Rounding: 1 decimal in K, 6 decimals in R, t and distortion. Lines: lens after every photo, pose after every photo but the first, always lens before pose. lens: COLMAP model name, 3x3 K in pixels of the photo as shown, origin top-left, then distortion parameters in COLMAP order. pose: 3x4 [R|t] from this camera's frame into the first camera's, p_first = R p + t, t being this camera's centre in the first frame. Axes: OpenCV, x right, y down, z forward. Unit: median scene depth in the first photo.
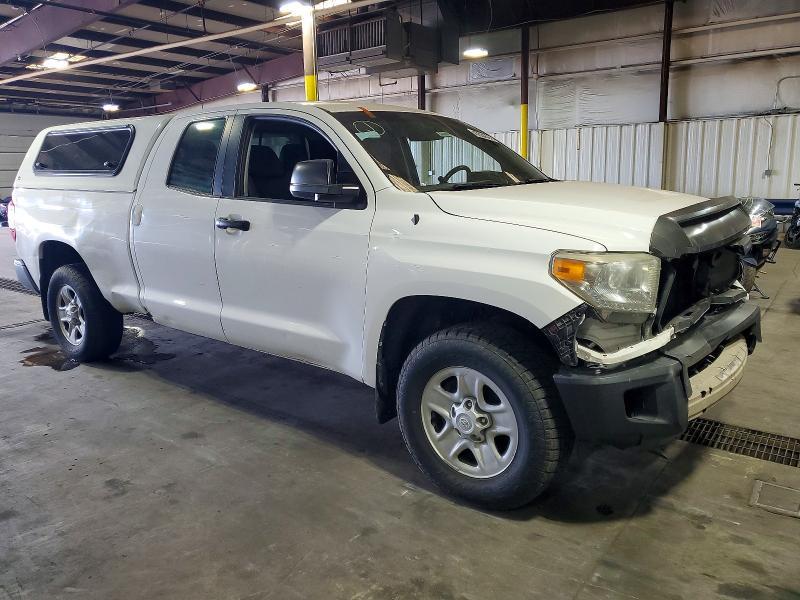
lens RADIAL K [[608.4, 0, 395.2], [0, 608.4, 300.0], [0, 0, 1]] dist [0.026465, 0.002031]
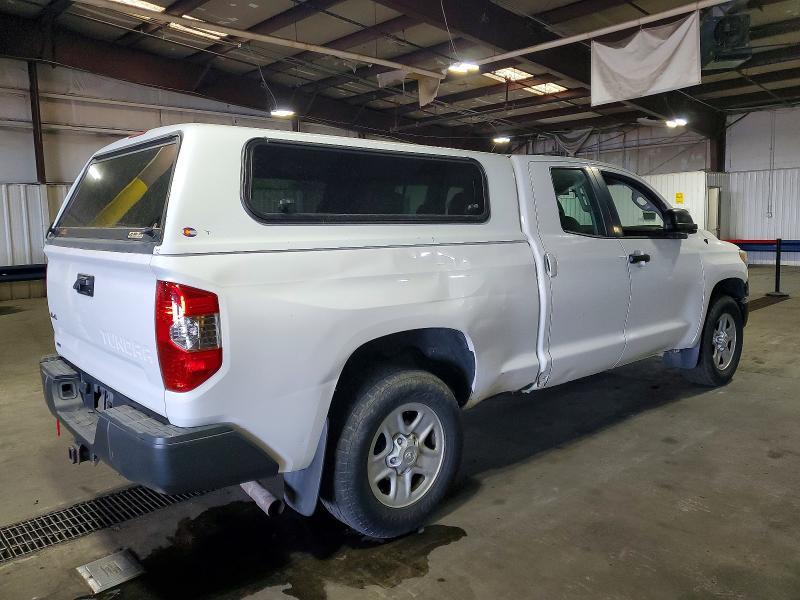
lens RADIAL K [[608.4, 0, 395.2], [0, 608.4, 300.0], [0, 0, 1]] dist [0.026465, 0.002031]
pose [[0.186591, -0.112502, 0.975975, -1.017102], [0.222067, 0.972540, 0.069651, -0.154443], [-0.957011, 0.203736, 0.206450, 0.800986]]
